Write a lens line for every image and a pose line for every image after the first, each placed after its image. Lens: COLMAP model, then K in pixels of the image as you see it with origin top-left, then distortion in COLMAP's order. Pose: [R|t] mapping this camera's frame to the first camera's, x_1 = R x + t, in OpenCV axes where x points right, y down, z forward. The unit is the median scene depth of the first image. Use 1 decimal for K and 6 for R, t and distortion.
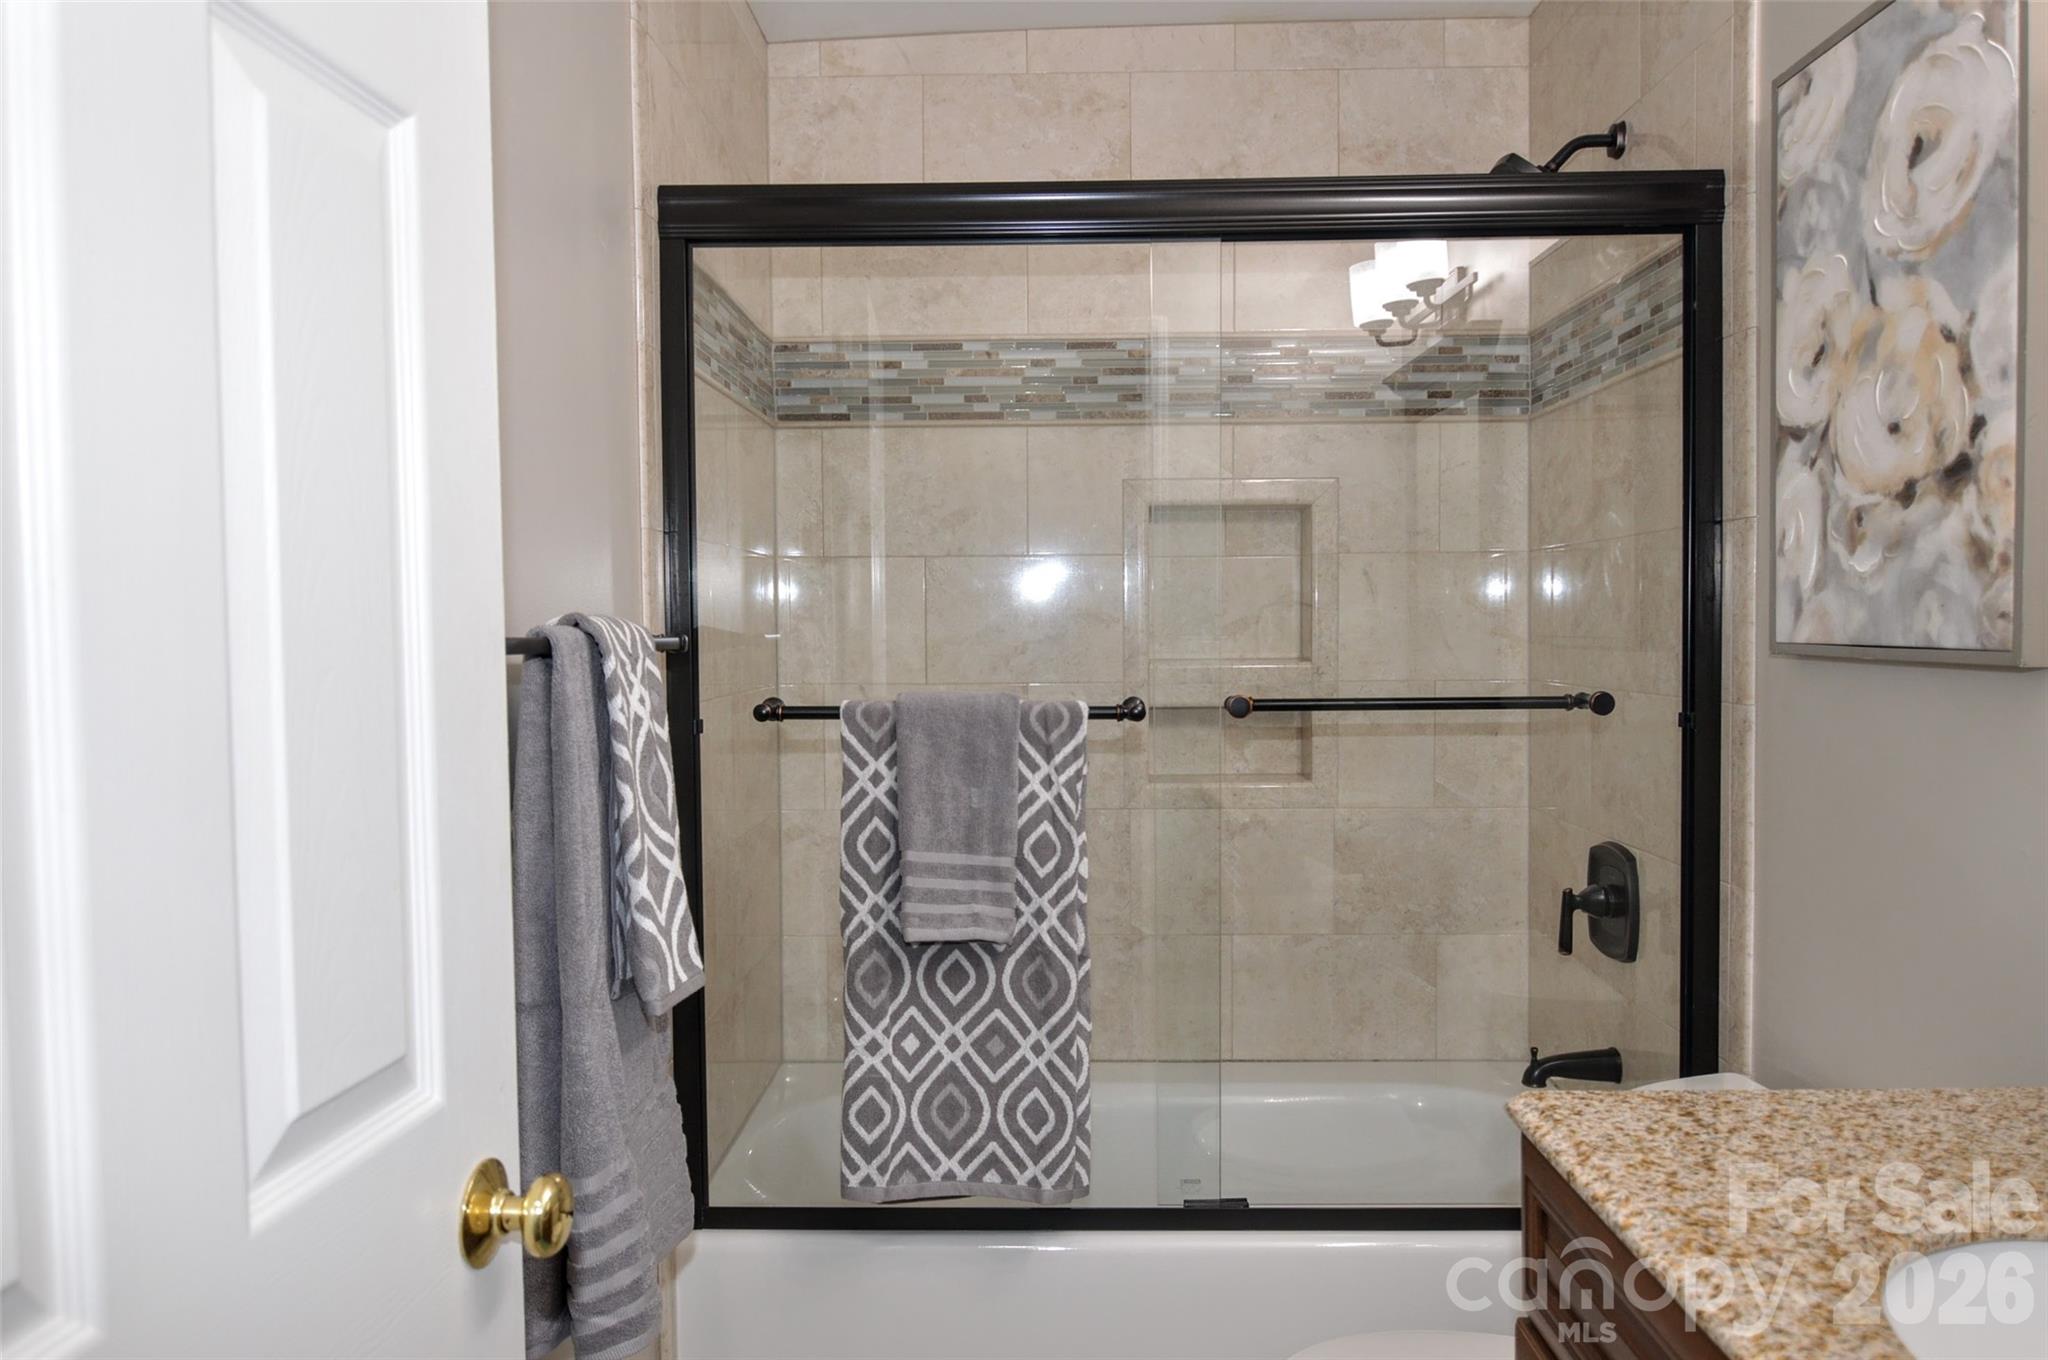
lens RADIAL K [[1403.6, 0, 1008.5], [0, 1403.6, 679.1], [0, 0, 1]] dist [0.008252, -0.023169]
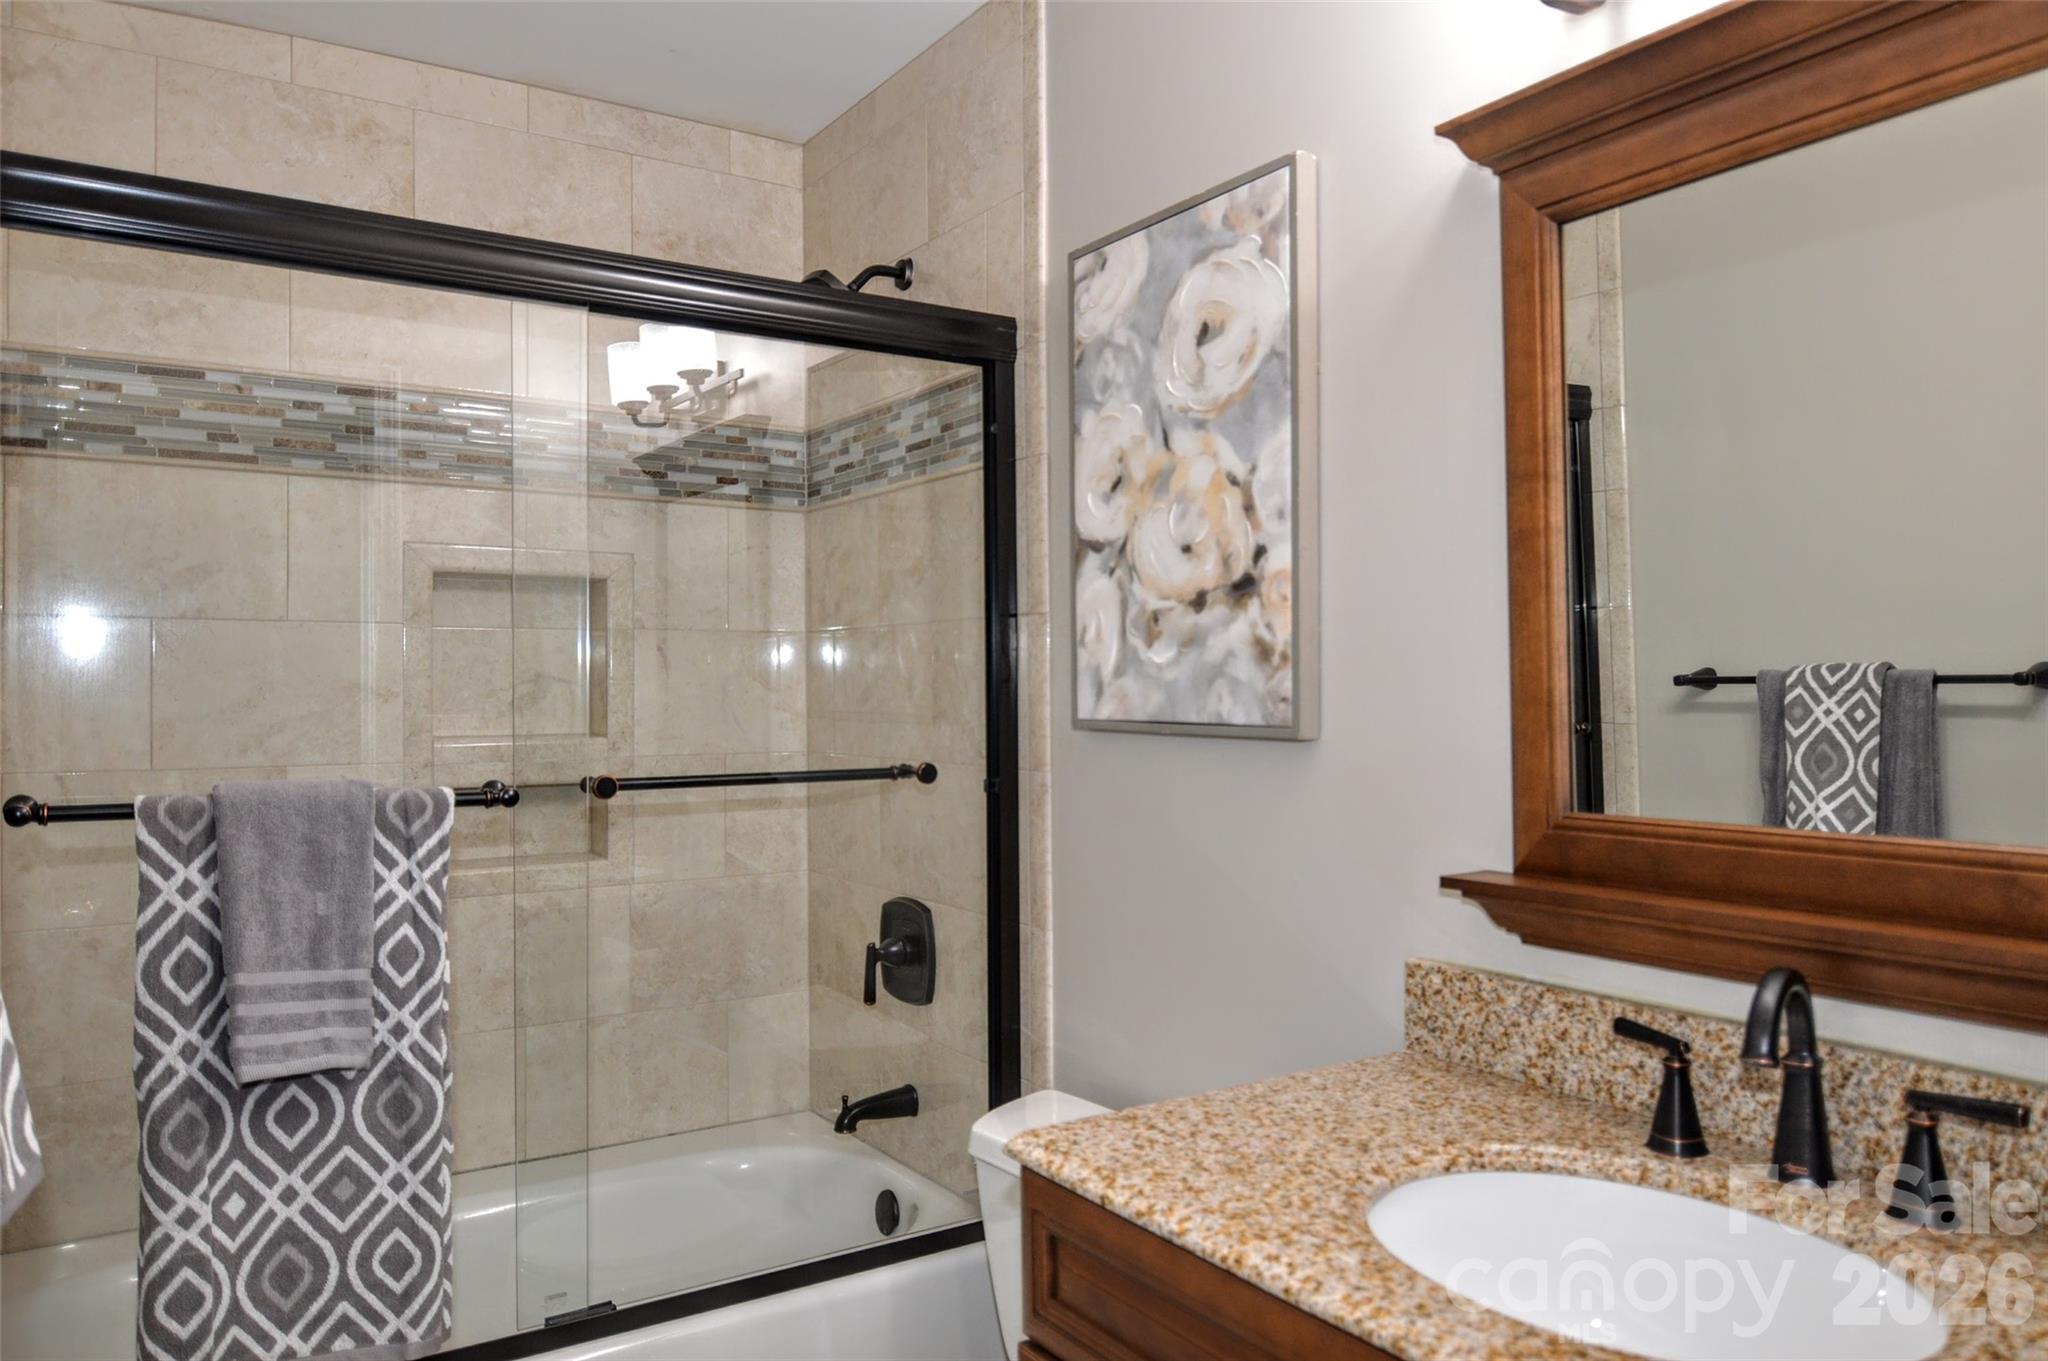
lens RADIAL K [[1403.6, 0, 936.0], [0, 1403.6, 680.4], [0, 0, 1]] dist [0.008252, -0.023169]
pose [[0.832948, 0.008192, 0.553291, -0.186191], [0.017482, 0.999002, -0.041109, -0.010360], [-0.553076, 0.043915, 0.831973, 0.063483]]
